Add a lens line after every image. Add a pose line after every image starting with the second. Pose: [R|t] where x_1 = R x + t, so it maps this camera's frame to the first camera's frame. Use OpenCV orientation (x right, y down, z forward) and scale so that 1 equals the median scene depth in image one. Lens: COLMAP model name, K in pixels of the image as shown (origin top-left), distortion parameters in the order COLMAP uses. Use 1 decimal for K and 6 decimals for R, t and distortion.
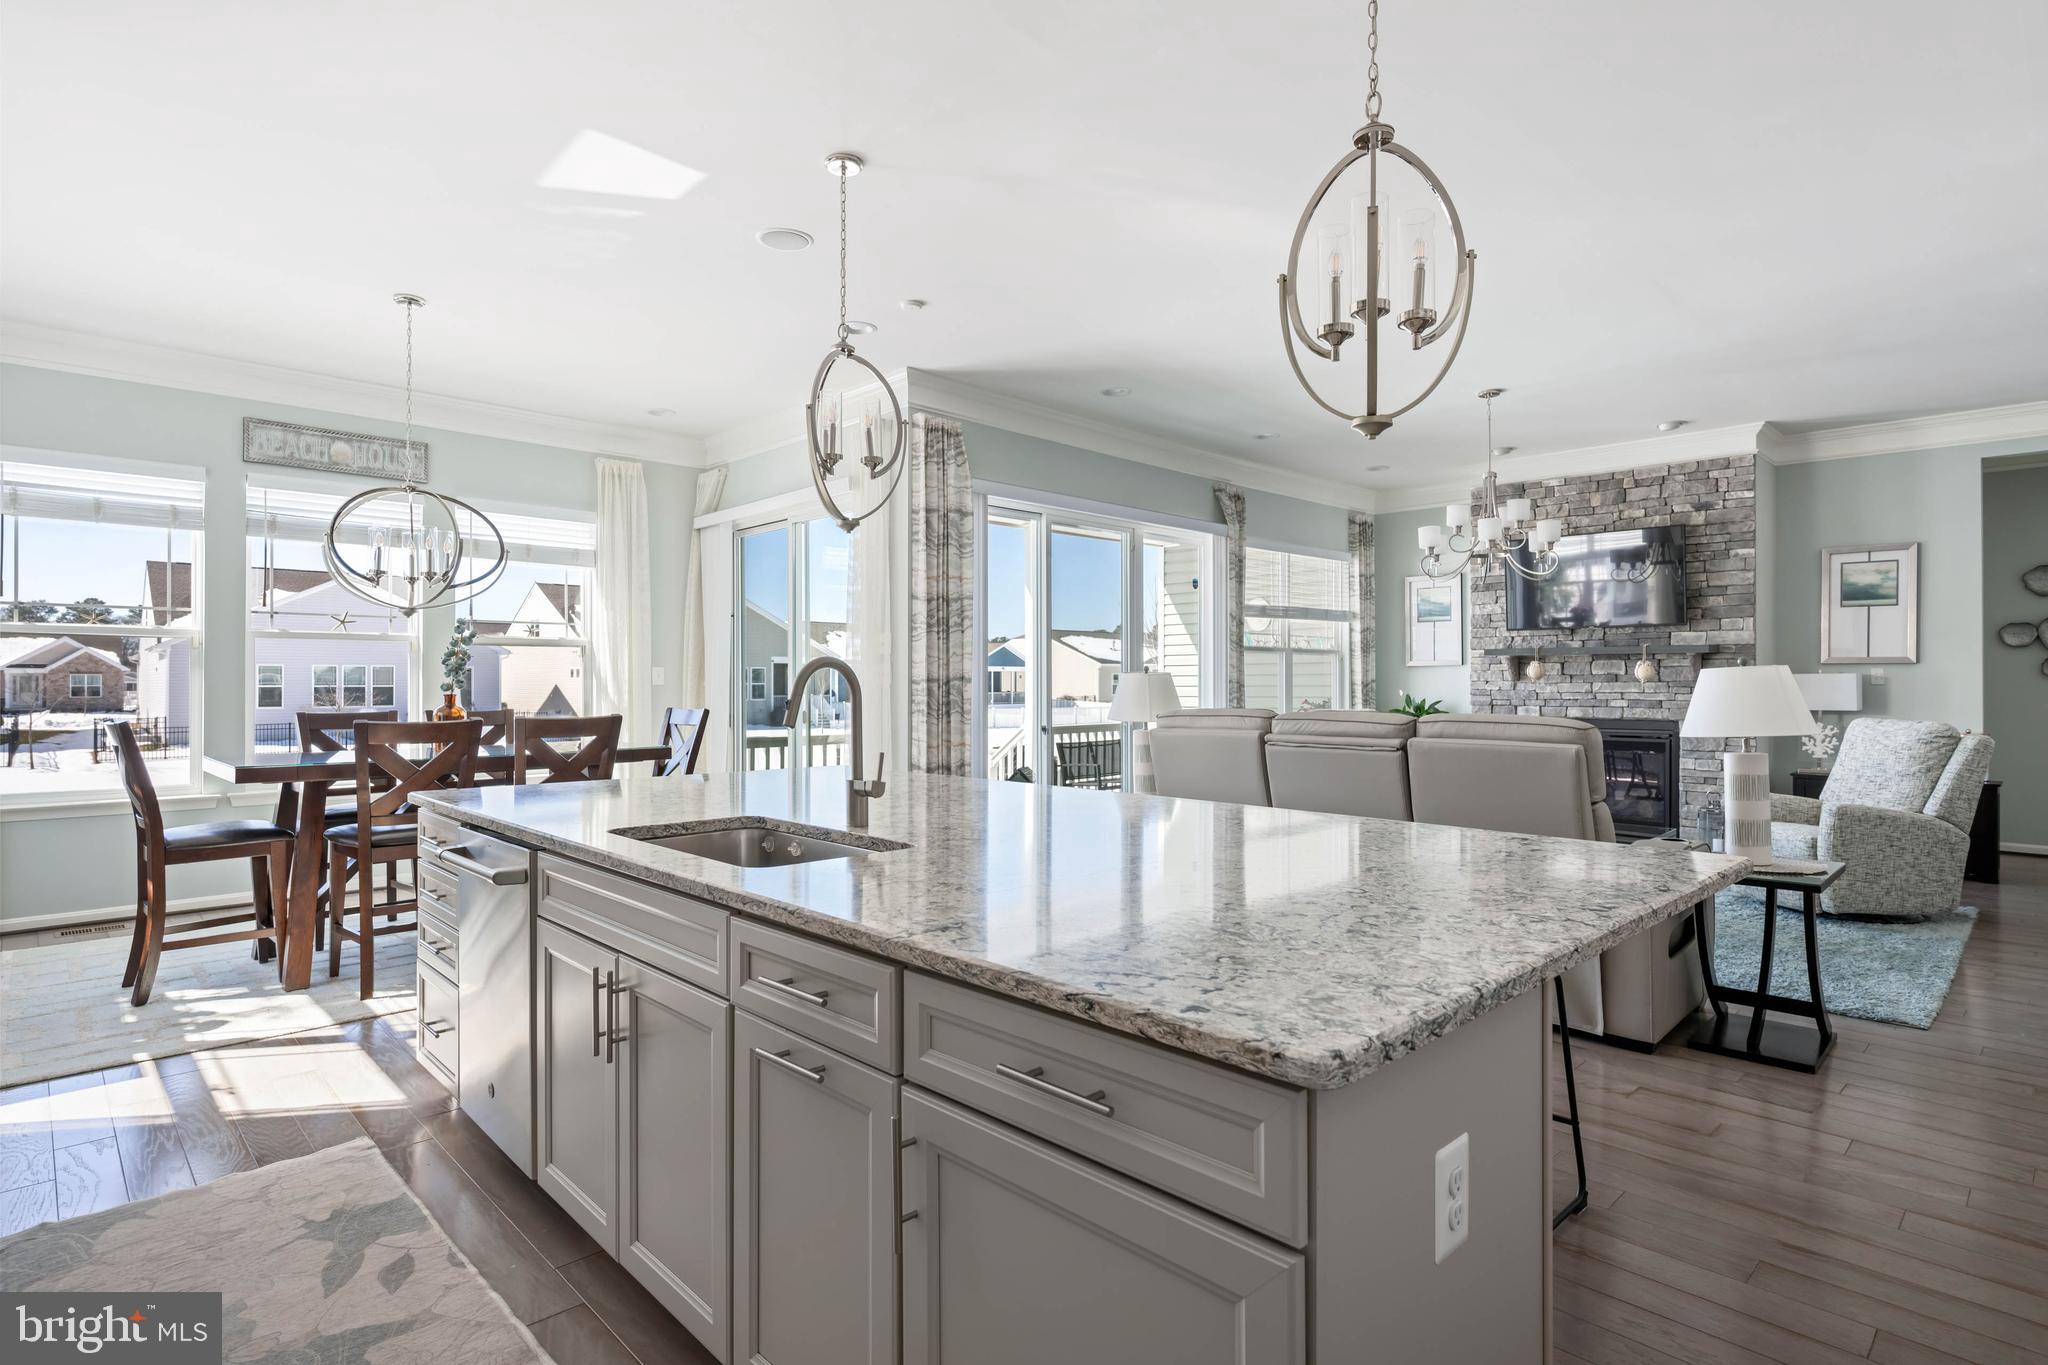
lens RADIAL K [[1044.8, 0, 1027.0], [0, 1044.8, 679.5], [0, 0, 1]] dist [0.001884, -0.000168]
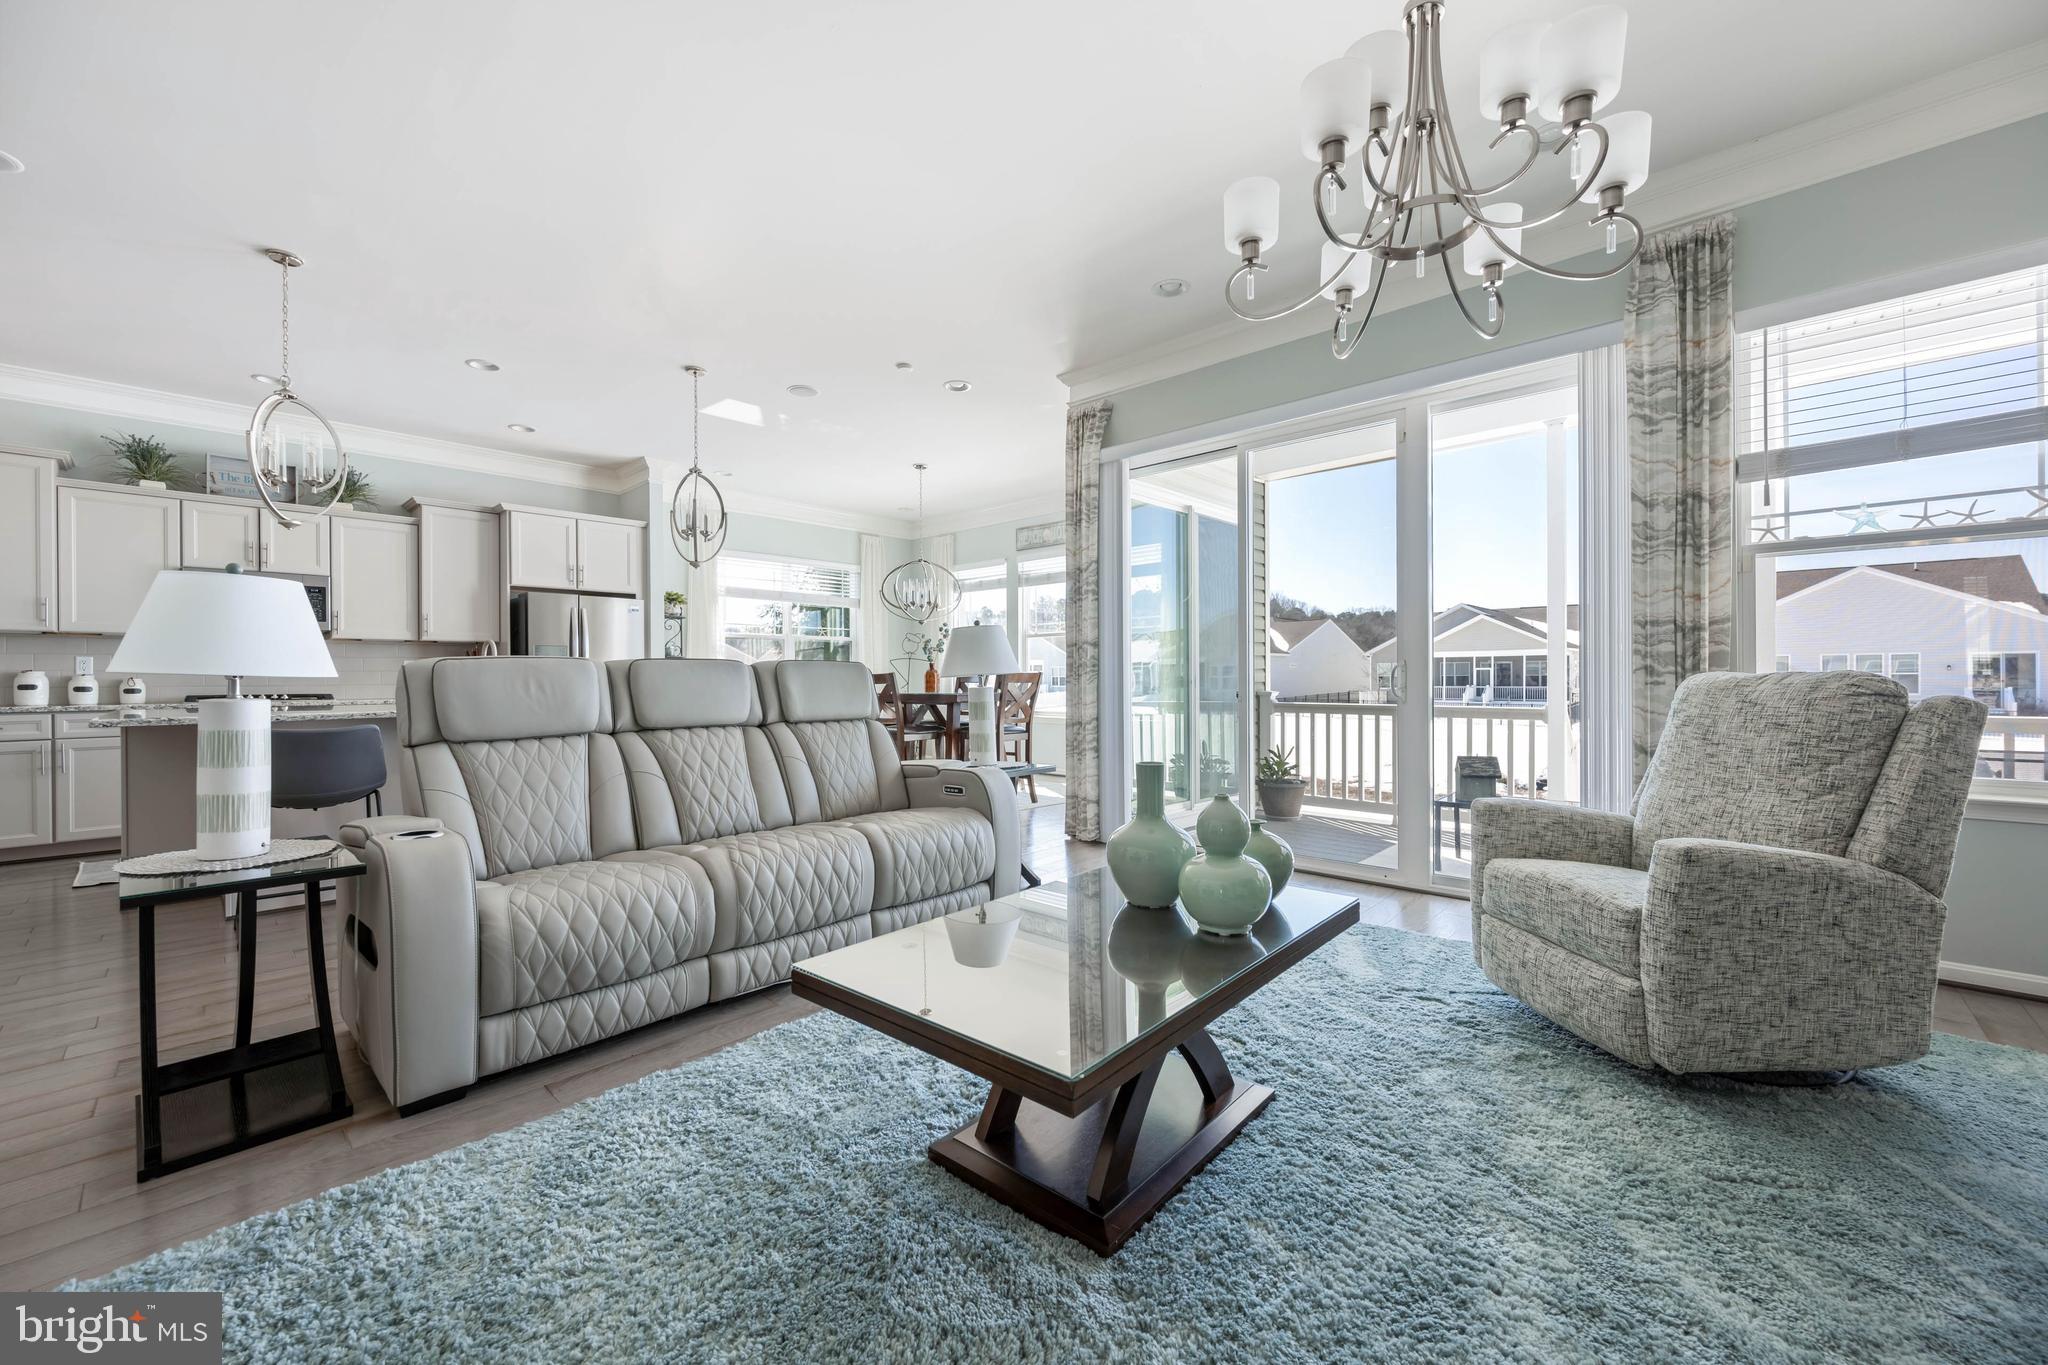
lens RADIAL K [[822.9, 0, 1027.8], [0, 822.9, 679.1], [0, 0, 1]] dist [-0.003473, 0.002028]
pose [[0.039042, -0.001559, -0.999236, 0.773210], [0.009275, 0.999956, -0.001198, 0.037189], [0.999195, -0.009221, 0.039055, 0.900394]]
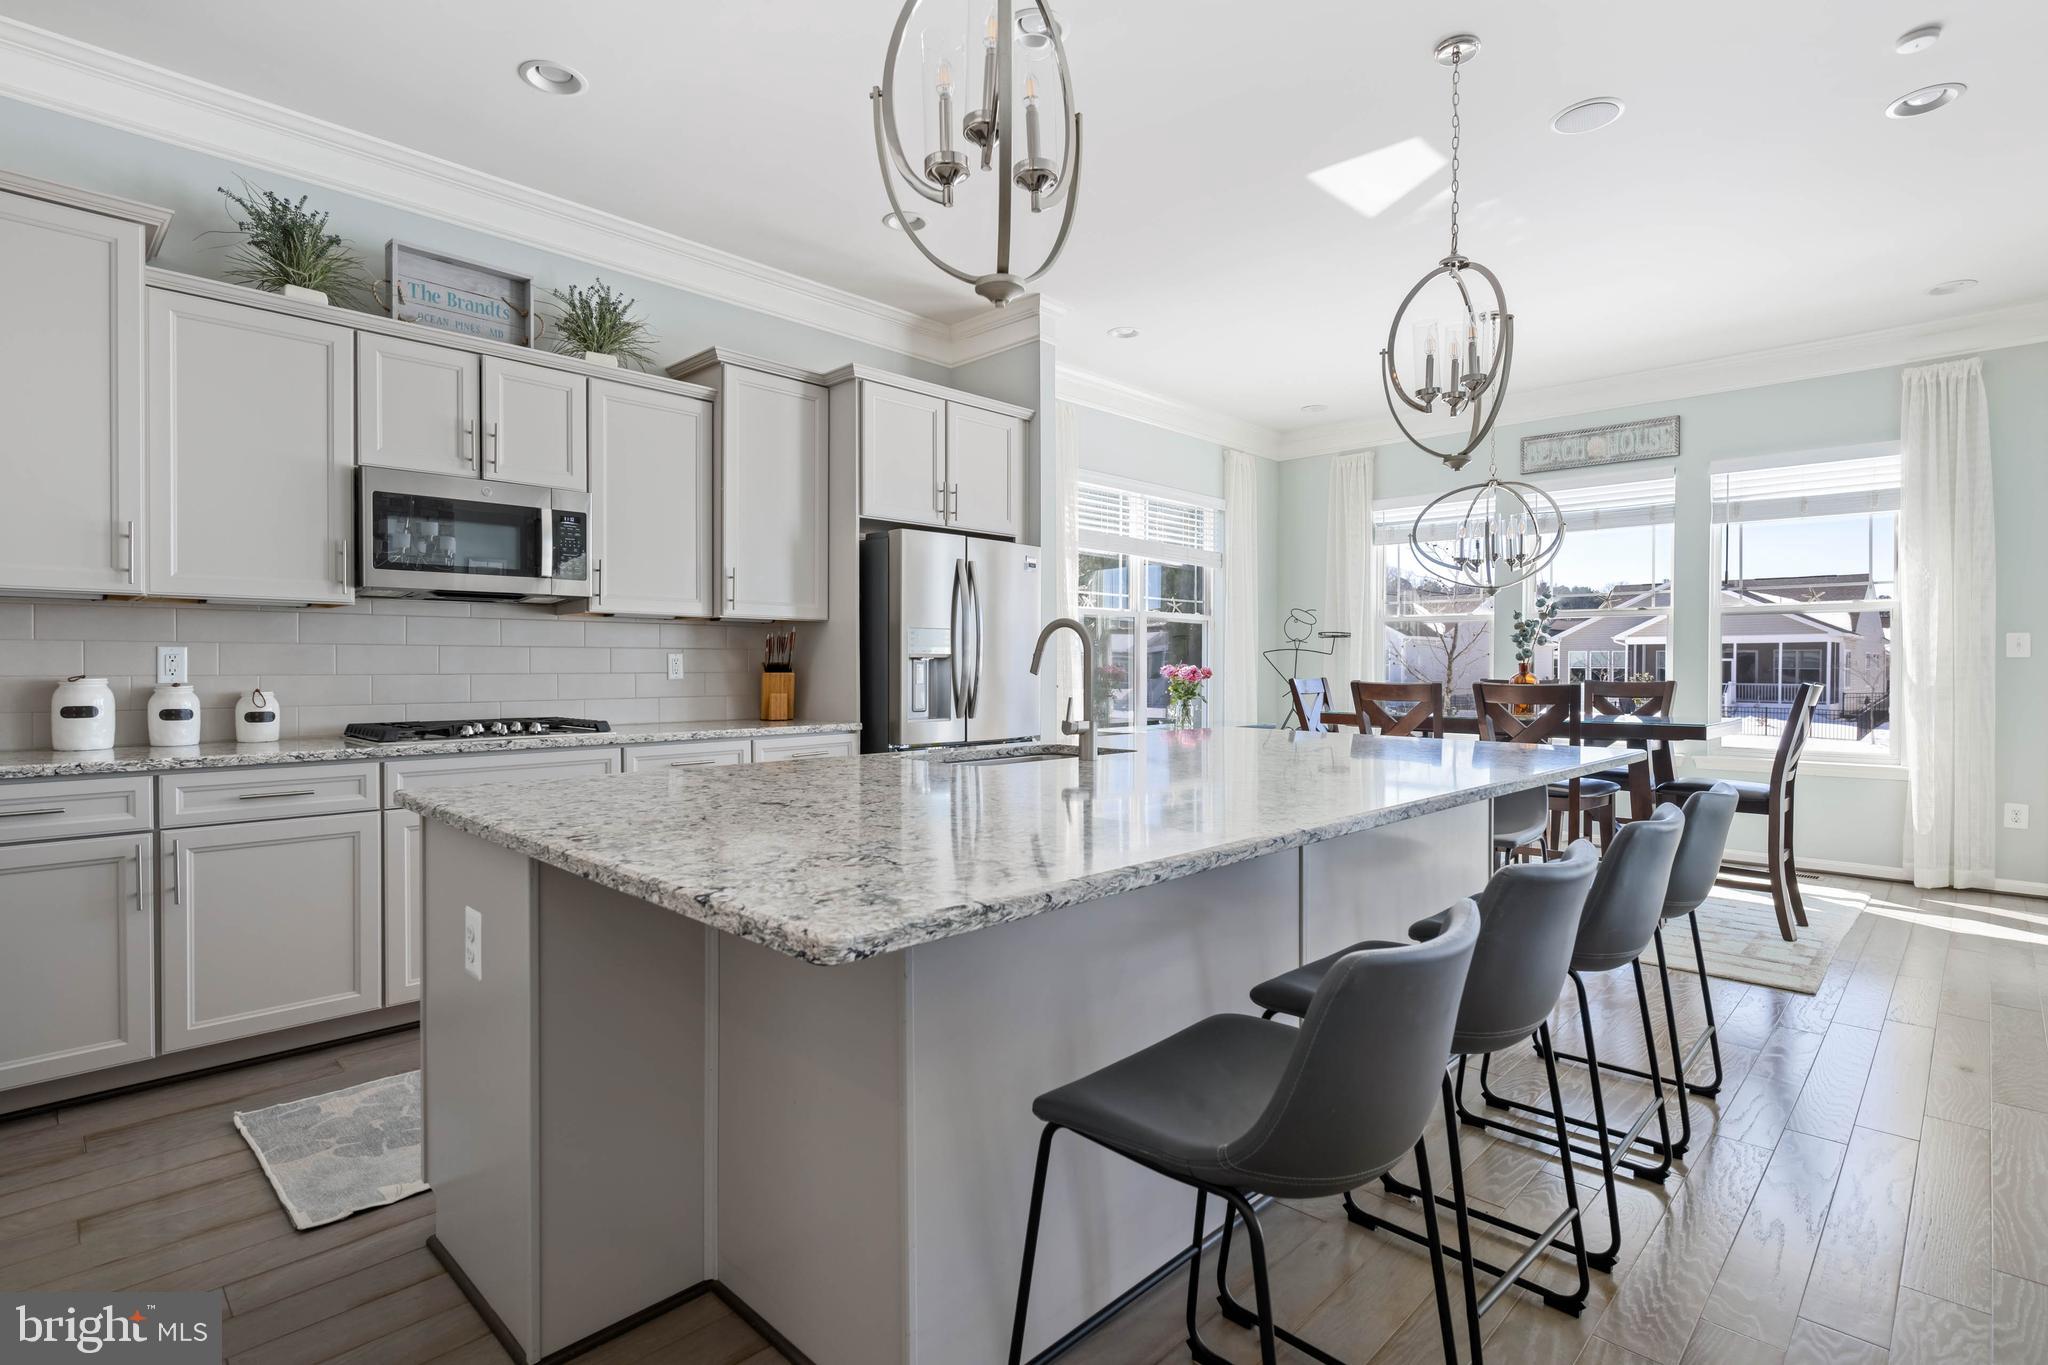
lens RADIAL K [[1001.2, 0, 1011.5], [0, 1001.2, 675.6], [0, 0, 1]] dist [-0.003350, -0.000837]
pose [[0.015142, 0.010578, -0.999829, 0.389504], [0.000542, 0.999944, 0.010587, 0.012797], [0.999885, -0.000702, 0.015135, 0.362825]]
